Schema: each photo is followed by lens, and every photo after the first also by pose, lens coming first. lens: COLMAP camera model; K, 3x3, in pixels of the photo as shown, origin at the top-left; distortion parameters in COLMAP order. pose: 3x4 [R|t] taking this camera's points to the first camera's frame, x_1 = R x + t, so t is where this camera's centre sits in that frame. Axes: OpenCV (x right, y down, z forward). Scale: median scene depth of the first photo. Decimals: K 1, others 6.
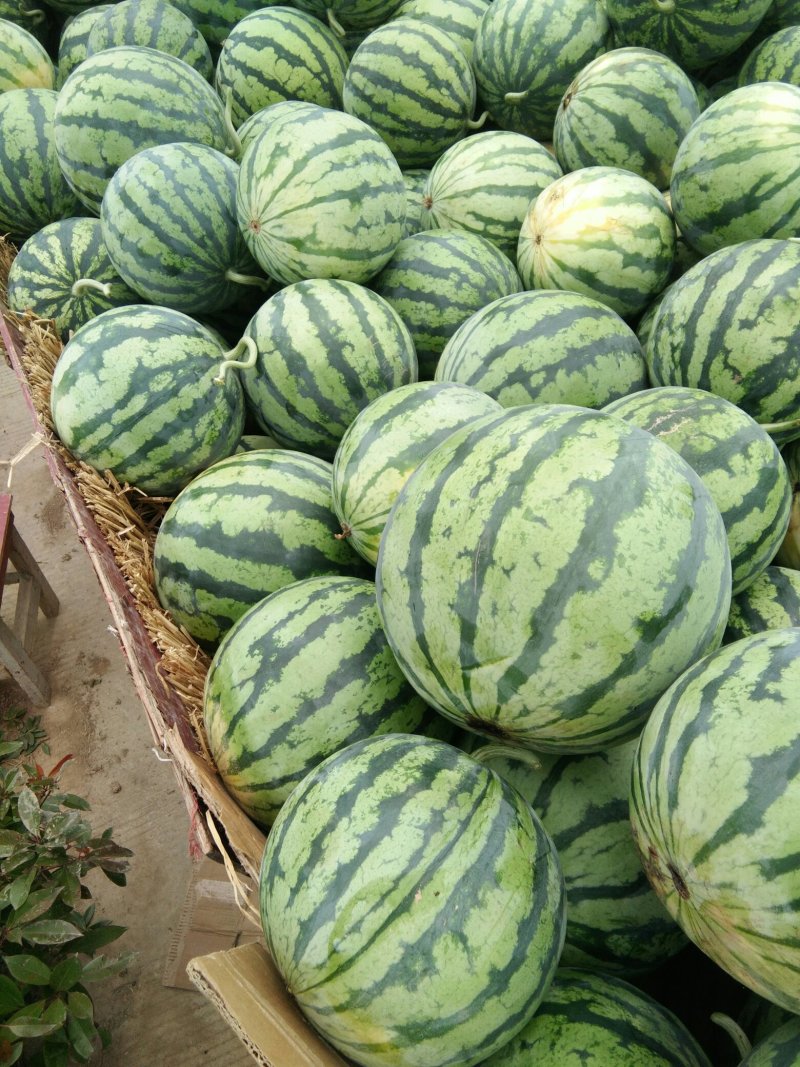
lens RADIAL K [[830.4, 0, 406.8], [0, 830.4, 557.5], [0, 0, 1]] dist [0.078820, -0.156797]
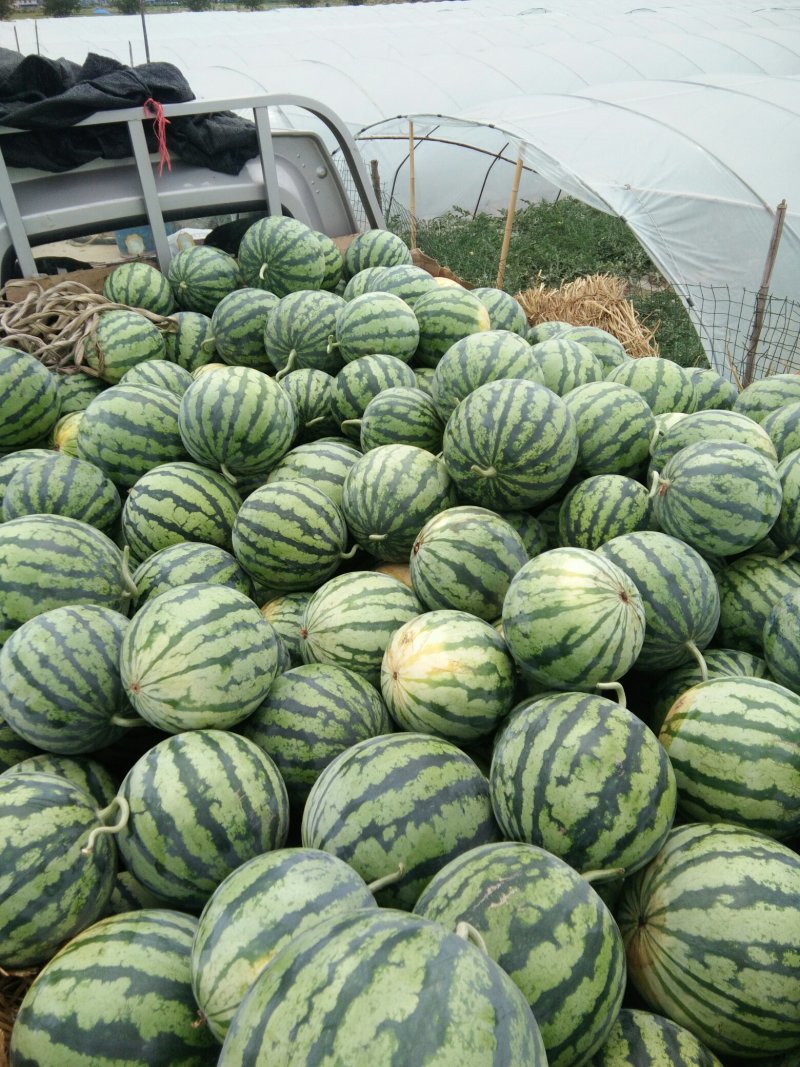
lens RADIAL K [[830.4, 0, 406.8], [0, 830.4, 557.5], [0, 0, 1]] dist [0.078820, -0.156797]
pose [[0.994124, -0.048089, 0.096982, 0.081223], [0.080803, 0.925826, -0.369211, -0.126582], [-0.072033, 0.374878, 0.924272, -0.116710]]
